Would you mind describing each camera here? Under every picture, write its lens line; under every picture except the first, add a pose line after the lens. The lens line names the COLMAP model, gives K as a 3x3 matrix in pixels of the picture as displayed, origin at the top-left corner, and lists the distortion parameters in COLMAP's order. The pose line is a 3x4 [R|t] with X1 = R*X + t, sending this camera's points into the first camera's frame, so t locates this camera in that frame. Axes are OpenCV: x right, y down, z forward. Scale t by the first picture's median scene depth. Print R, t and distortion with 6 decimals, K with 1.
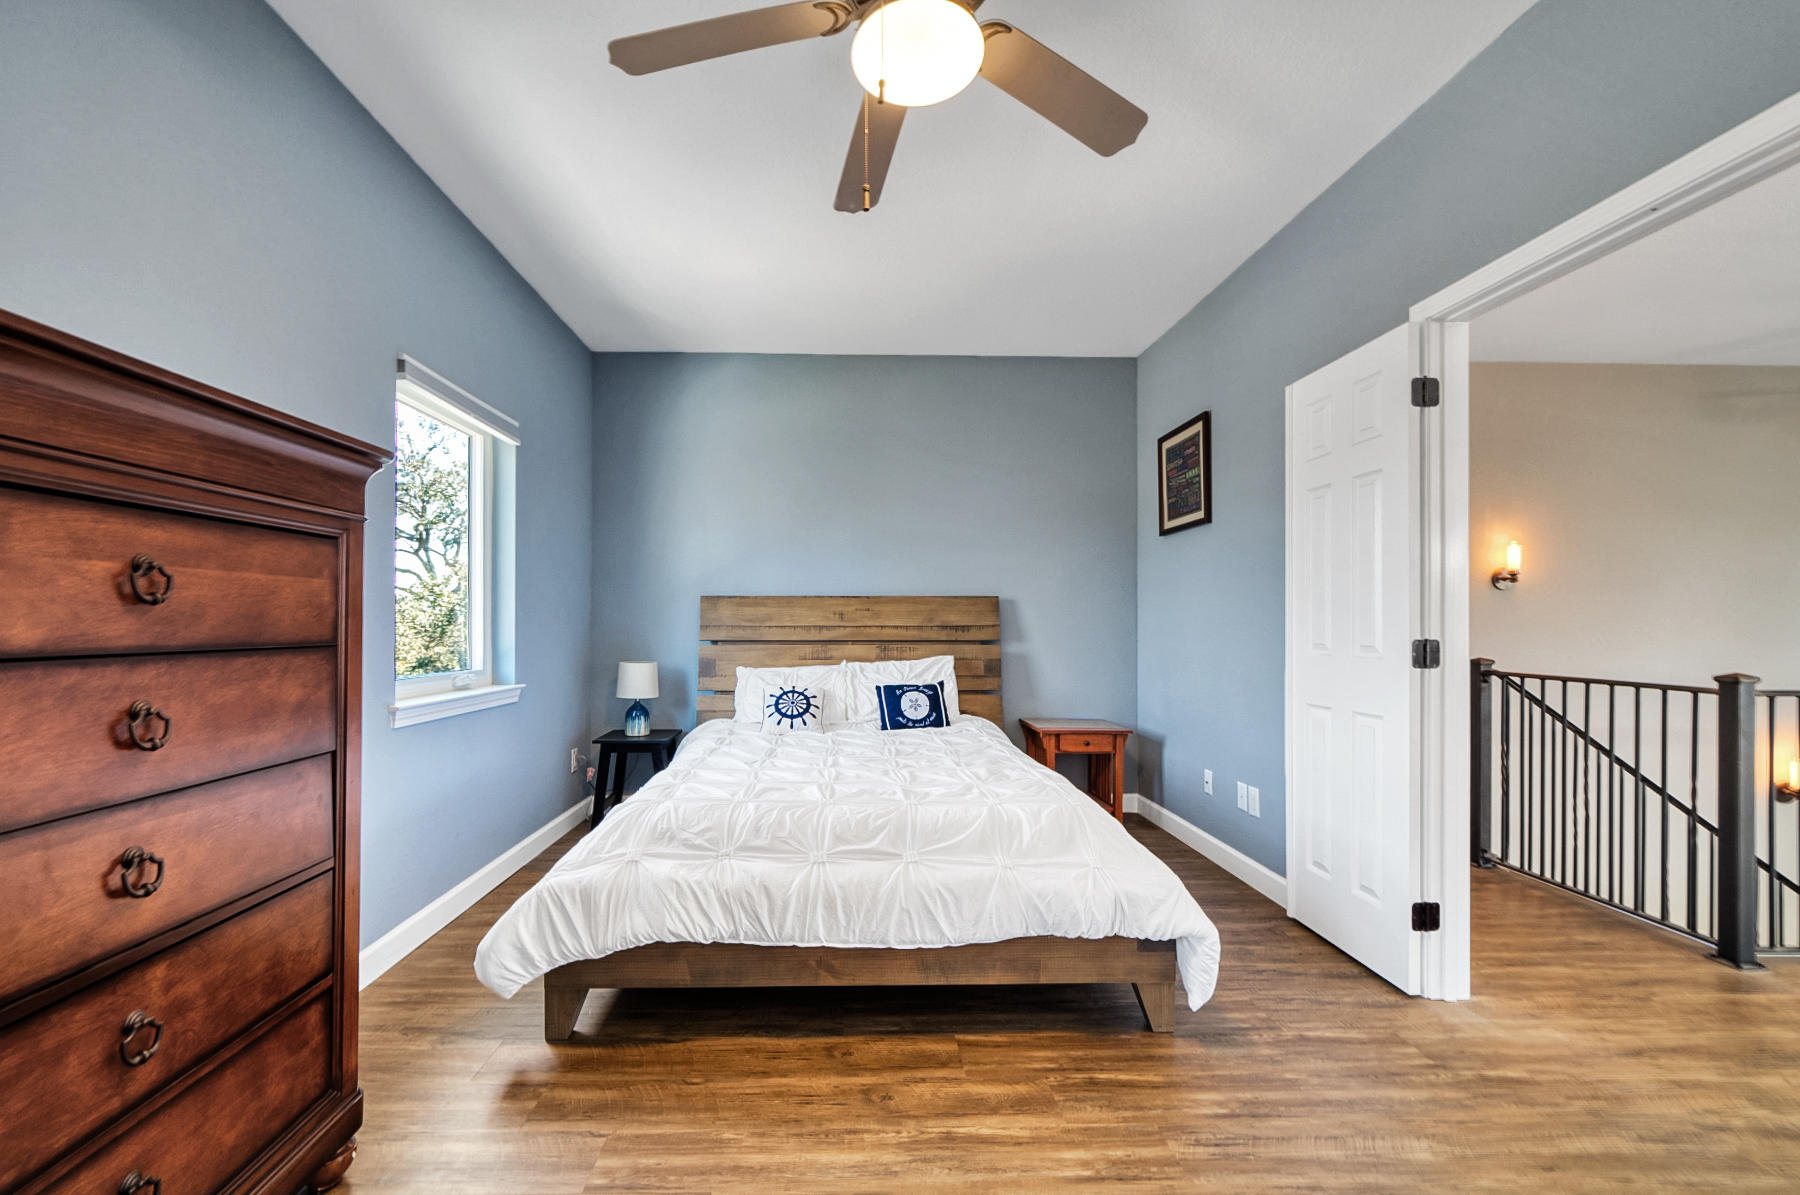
lens RADIAL K [[728.2, 0, 857.2], [0, 728.2, 614.6], [0, 0, 1]] dist [-0.001292, -0.000134]
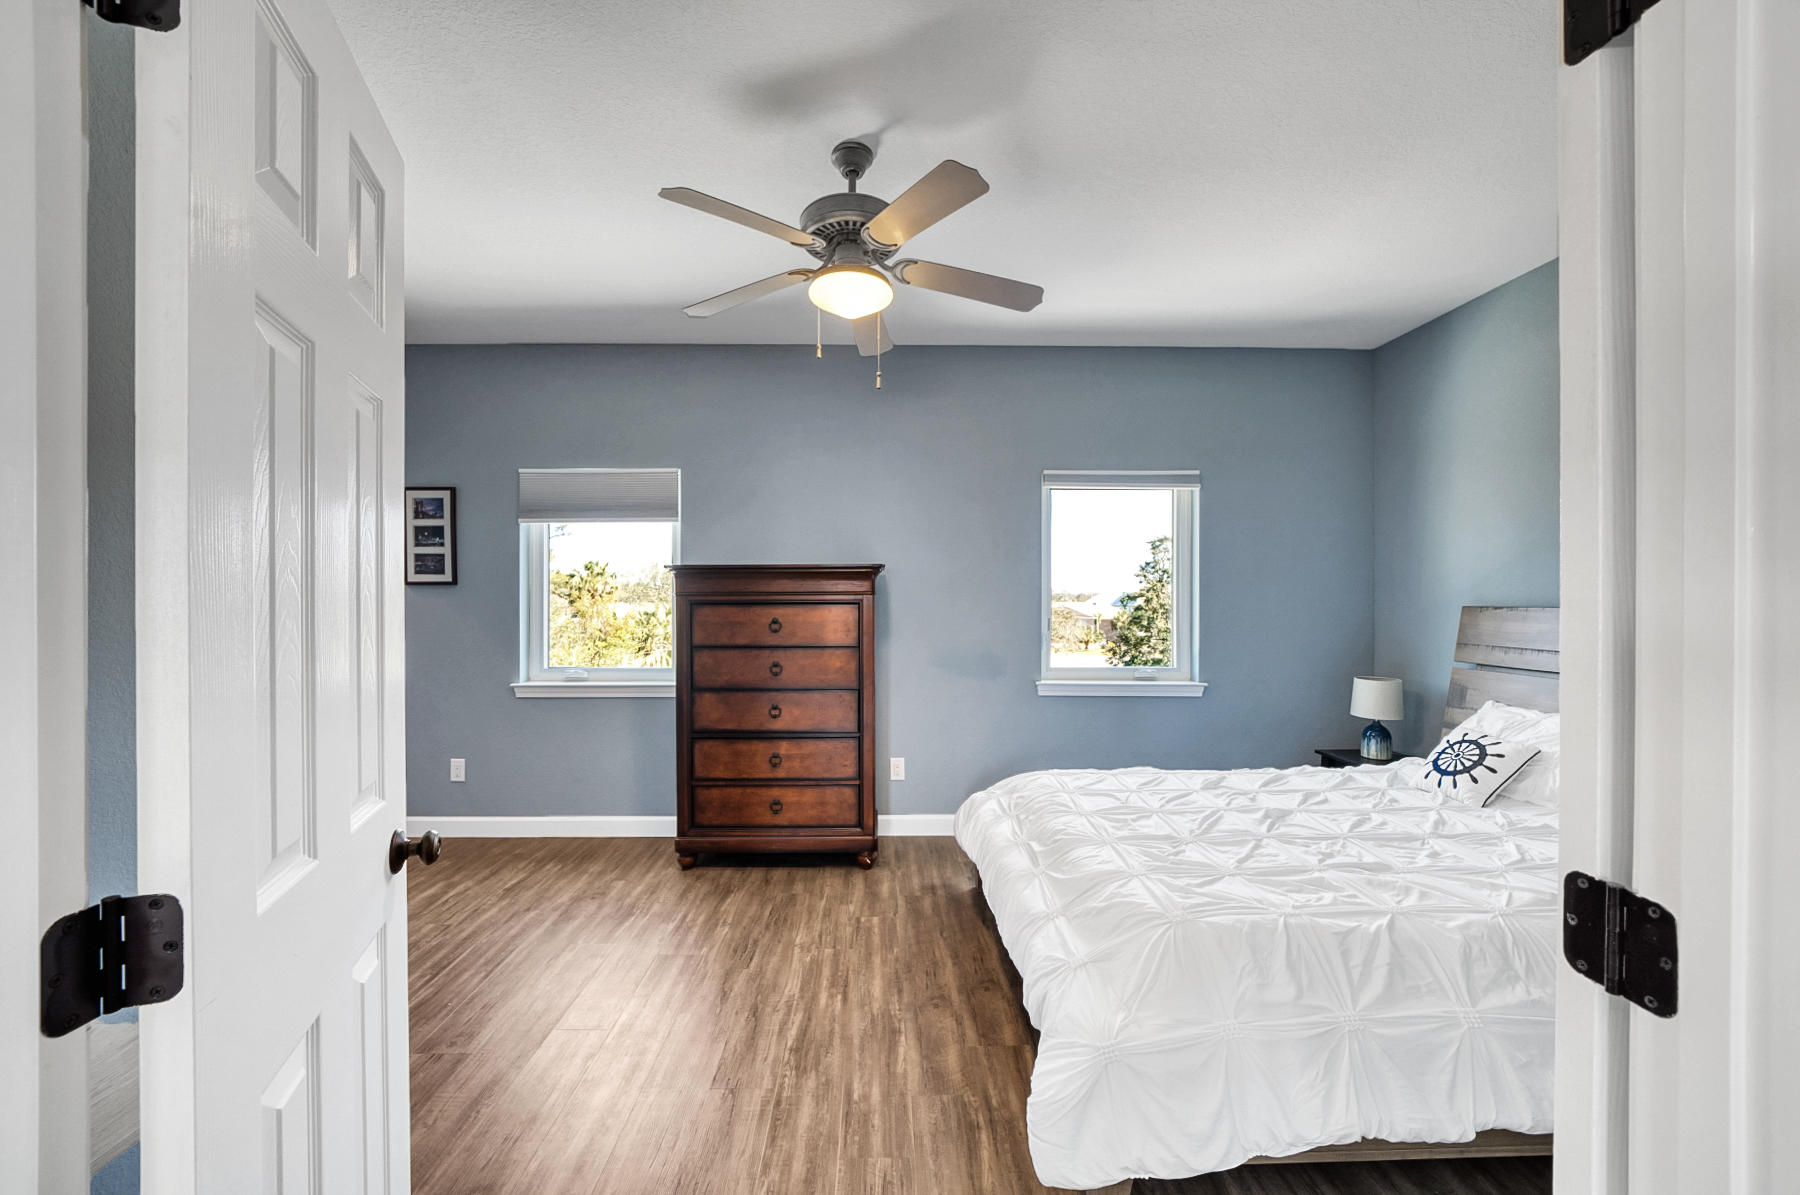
lens RADIAL K [[675.6, 0, 900.0], [0, 675.6, 597.5], [0, 0, 1]] dist [-0.017701, 0.002186]
pose [[0.016129, -0.002301, -0.999867, 1.322192], [0.009150, 0.999956, -0.002154, -0.100322], [0.999828, -0.009114, 0.016149, 0.936876]]
